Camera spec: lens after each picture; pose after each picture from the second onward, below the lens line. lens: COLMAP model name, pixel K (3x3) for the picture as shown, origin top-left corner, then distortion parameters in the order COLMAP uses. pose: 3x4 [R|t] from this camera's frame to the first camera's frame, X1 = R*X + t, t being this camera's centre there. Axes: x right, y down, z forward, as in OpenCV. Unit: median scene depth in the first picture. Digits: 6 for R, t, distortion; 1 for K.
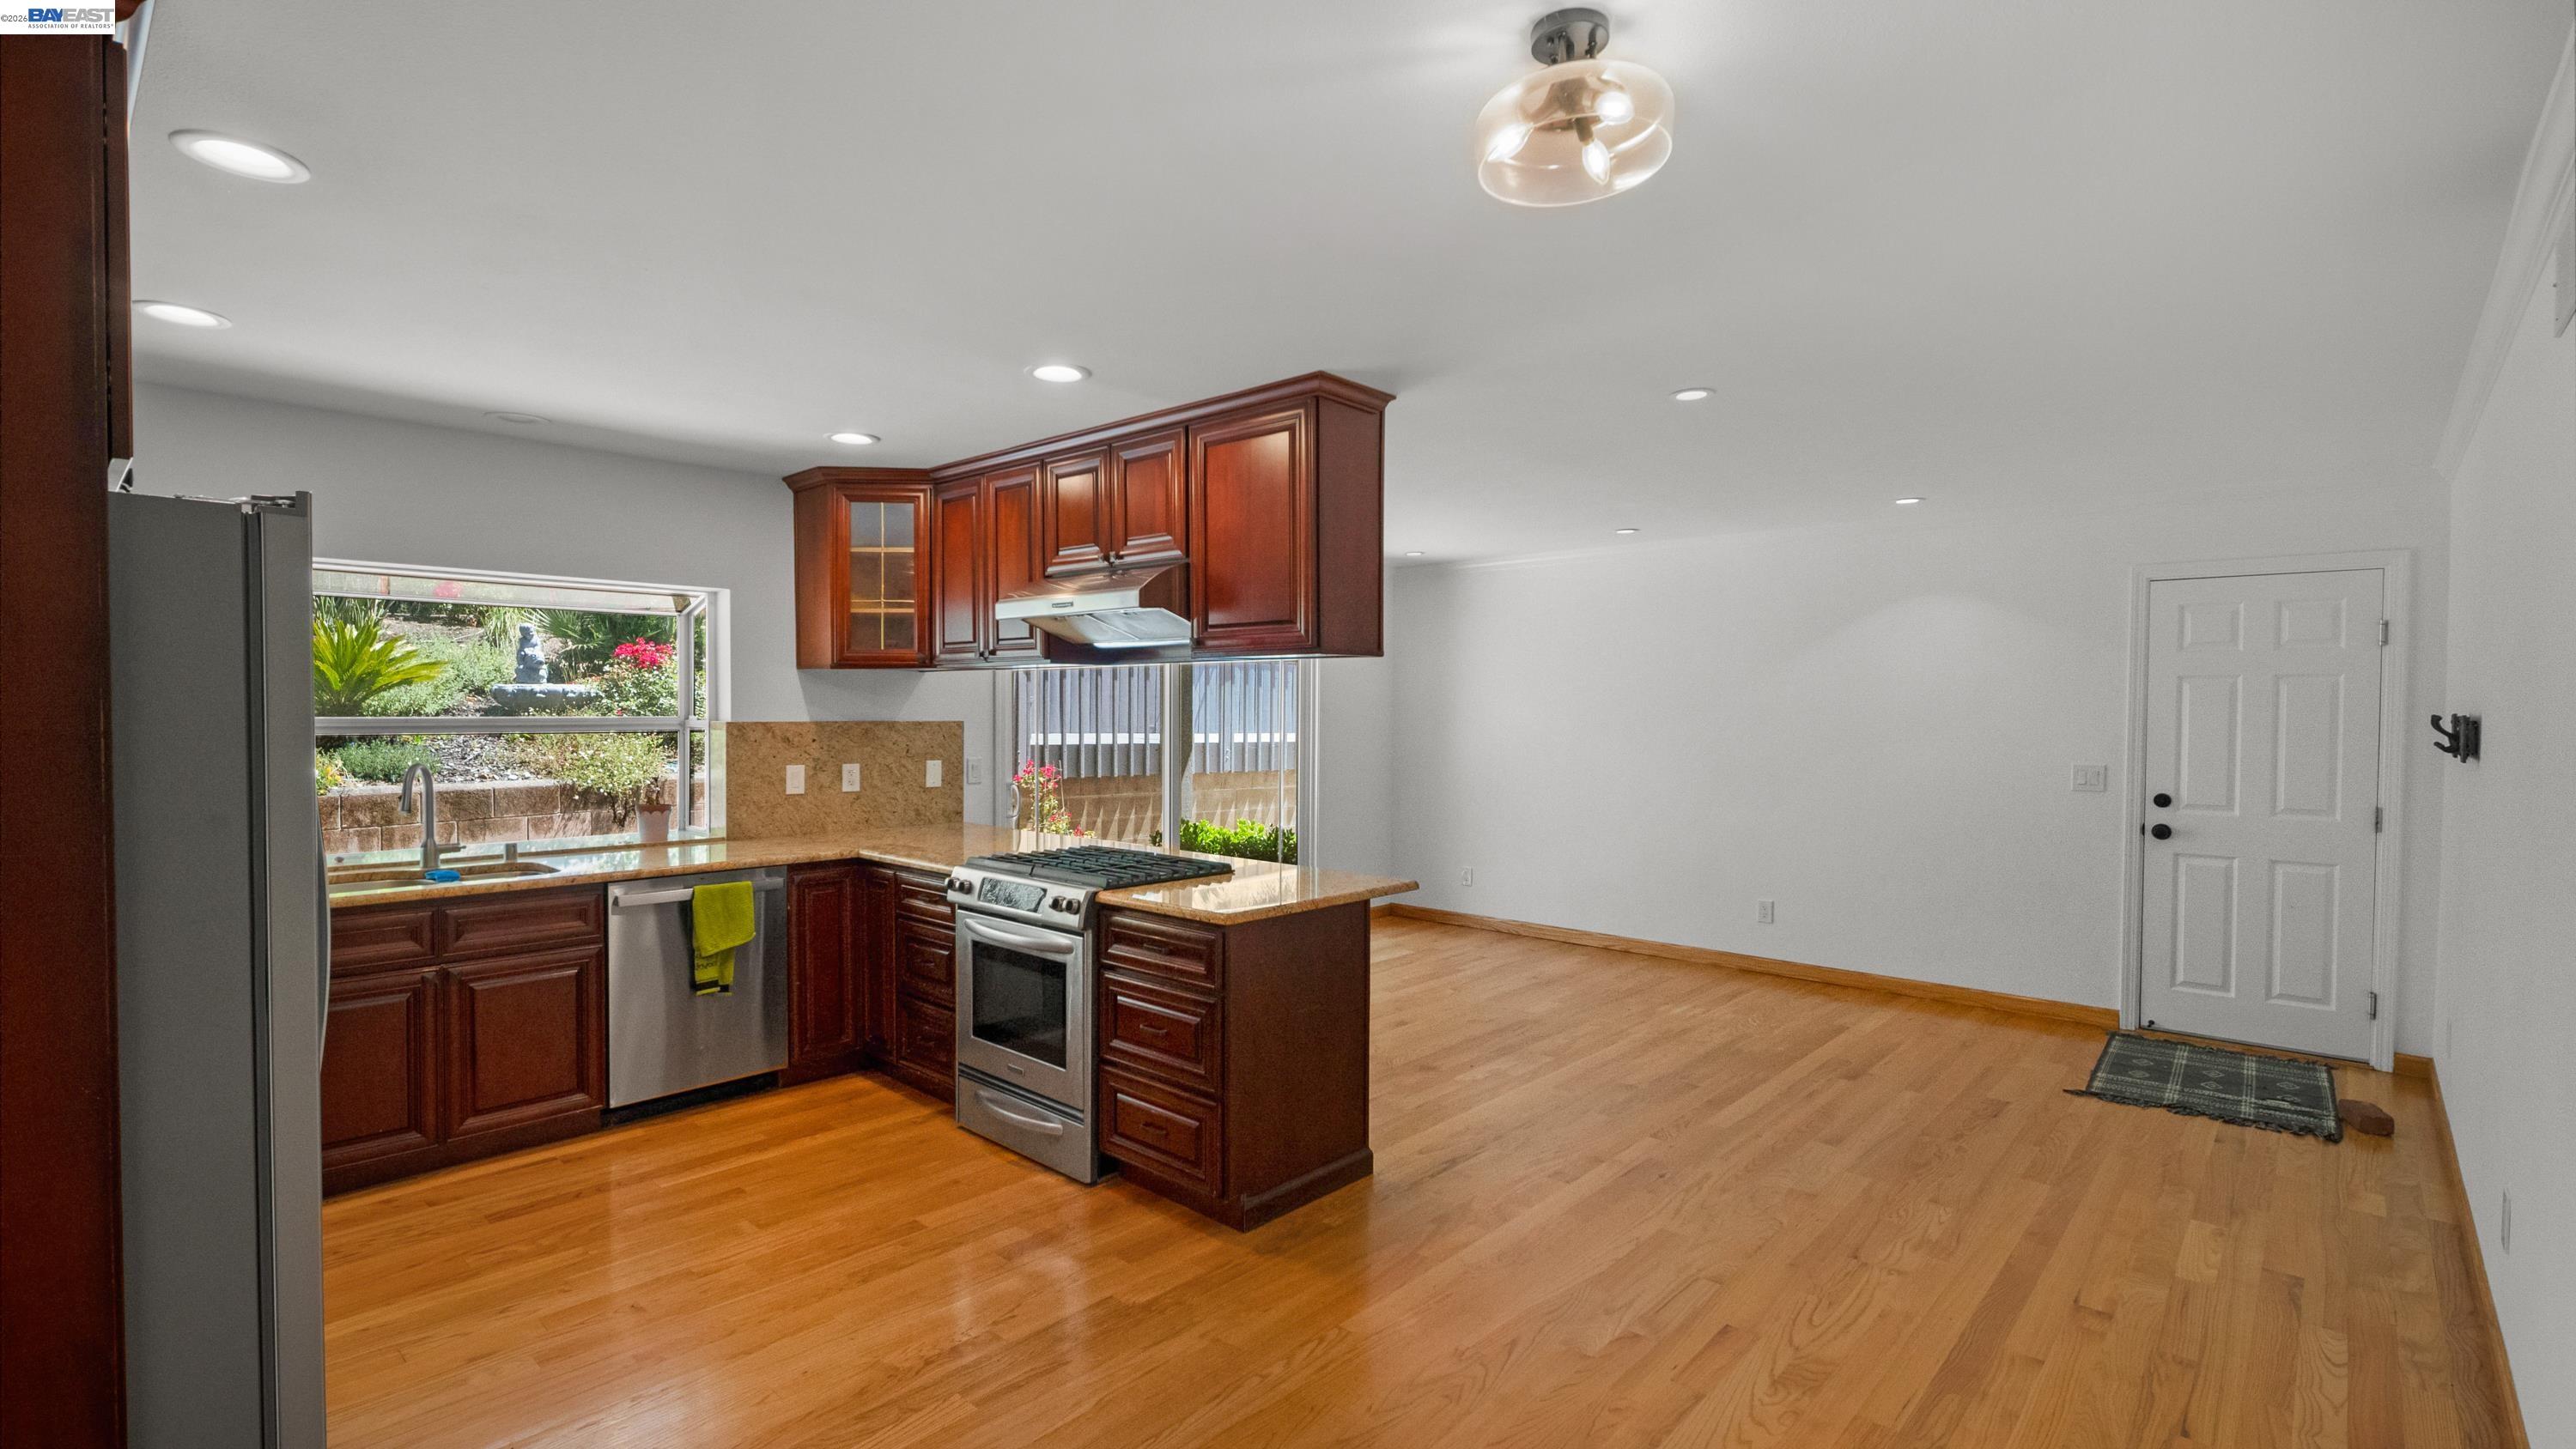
lens RADIAL K [[1159.9, 0, 1277.2], [0, 1159.9, 739.0], [0, 0, 1]] dist [0.015073, -0.007743]
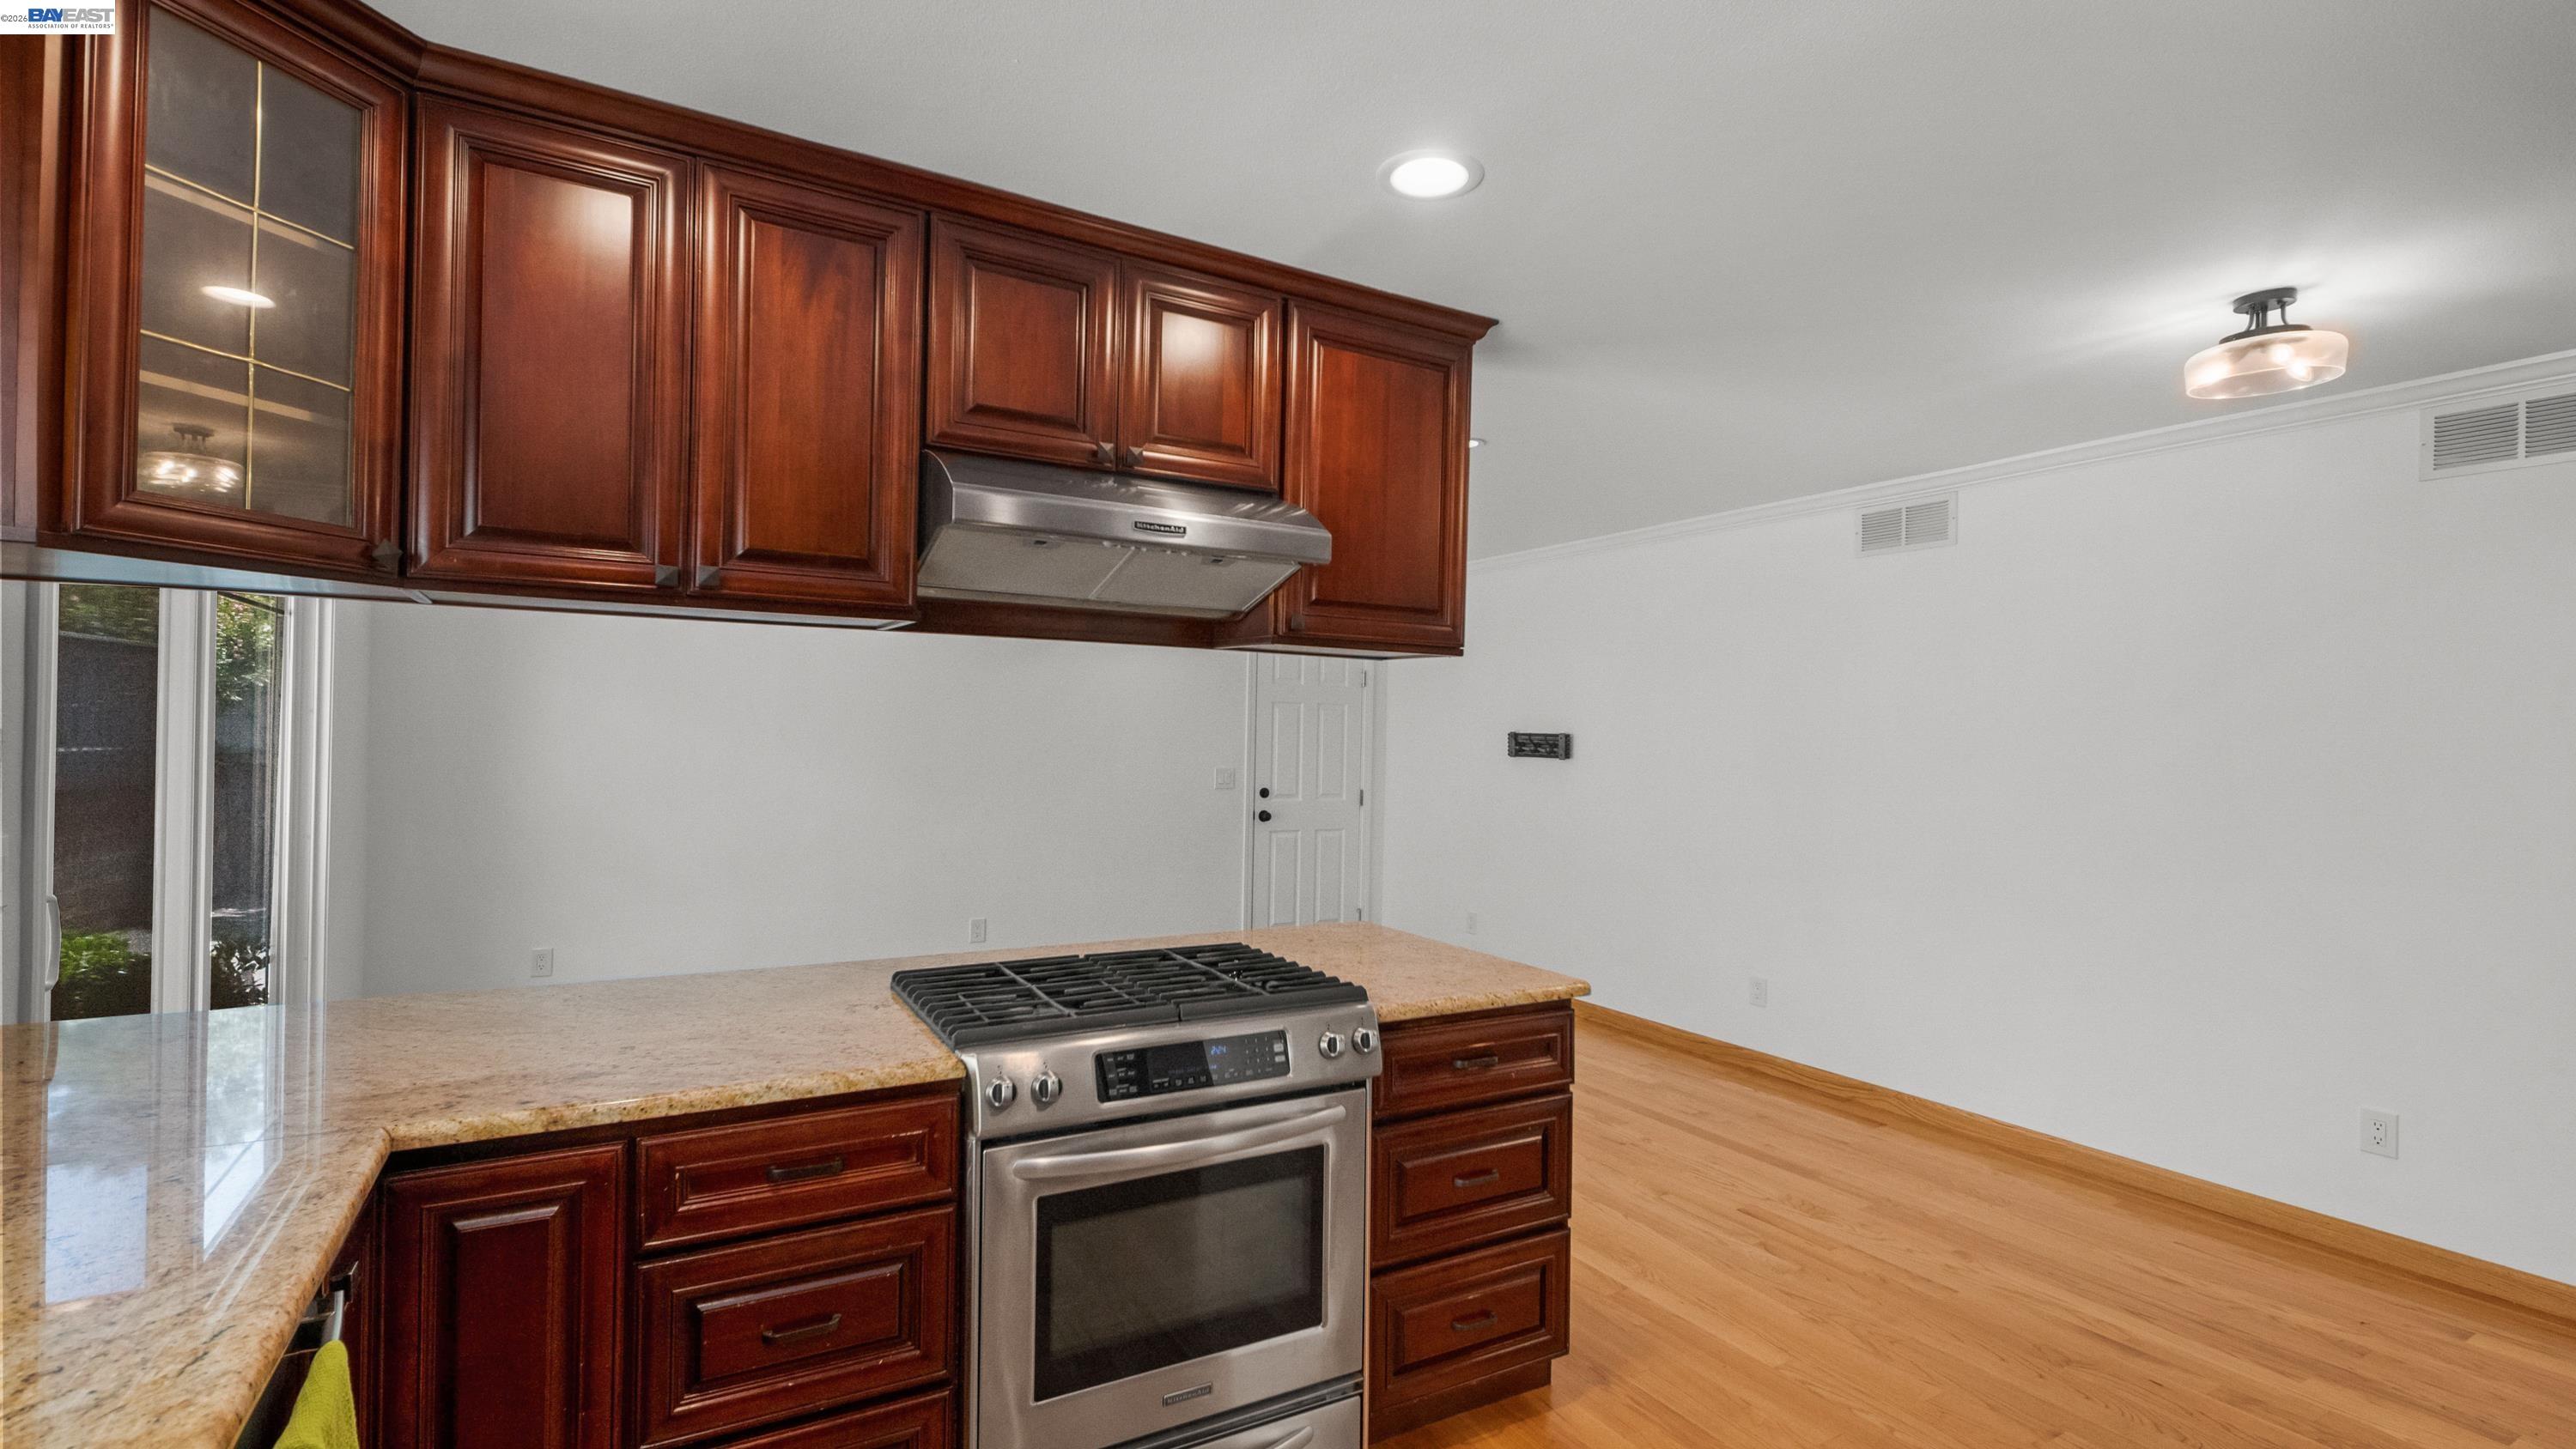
lens RADIAL K [[1159.9, 0, 1276.8], [0, 1159.9, 738.1], [0, 0, 1]] dist [0.015073, -0.007743]
pose [[0.311327, -0.005478, 0.950287, -0.660712], [0.019524, 0.999809, -0.000633, -0.012659], [-0.950102, 0.018751, 0.311375, 0.729820]]
